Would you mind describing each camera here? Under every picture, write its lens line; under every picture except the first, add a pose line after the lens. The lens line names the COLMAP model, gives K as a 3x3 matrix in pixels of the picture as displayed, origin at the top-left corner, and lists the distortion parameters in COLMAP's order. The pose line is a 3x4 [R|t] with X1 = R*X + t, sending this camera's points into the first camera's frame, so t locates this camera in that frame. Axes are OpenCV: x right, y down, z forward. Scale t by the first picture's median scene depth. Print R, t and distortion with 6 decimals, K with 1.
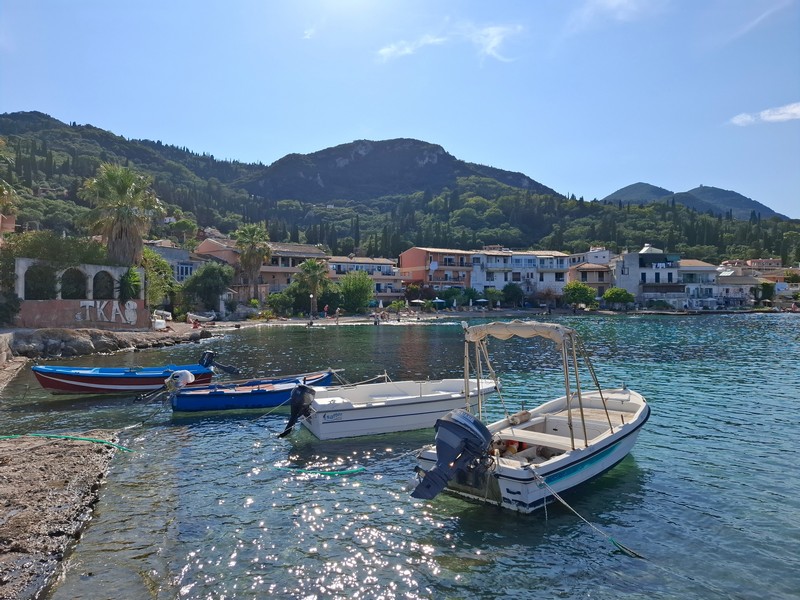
lens RADIAL K [[536.5, 0, 391.0], [0, 536.5, 297.9], [0, 0, 1]] dist [0.092888, -0.099032]
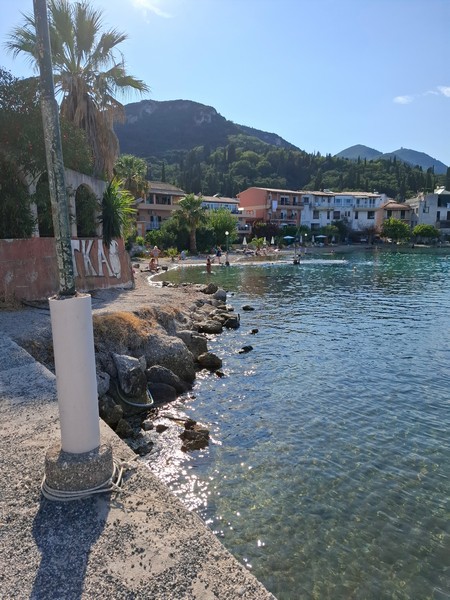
lens RADIAL K [[402.4, 0, 214.9], [0, 402.4, 302.0], [0, 0, 1]] dist [0.092888, -0.099032]
pose [[0.992924, -0.024221, 0.116258, -0.123454], [0.004934, 0.986548, 0.163398, 0.000229], [-0.118651, -0.161668, 0.979686, 0.155588]]
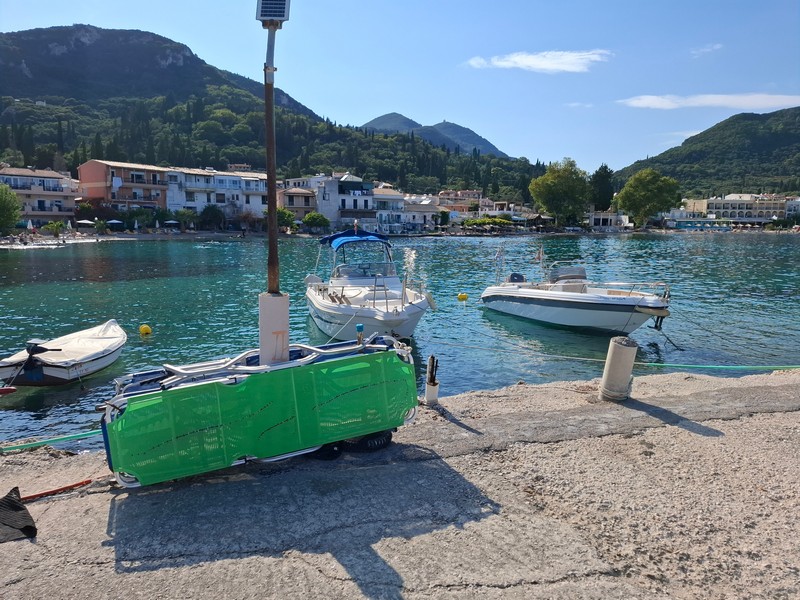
lens RADIAL K [[536.5, 0, 391.0], [0, 536.5, 297.9], [0, 0, 1]] dist [0.092888, -0.099032]
pose [[0.915135, -0.043036, 0.400845, 0.110803], [-0.014385, 0.990167, 0.139149, -0.001622], [-0.402892, -0.133106, 0.905517, -0.036514]]
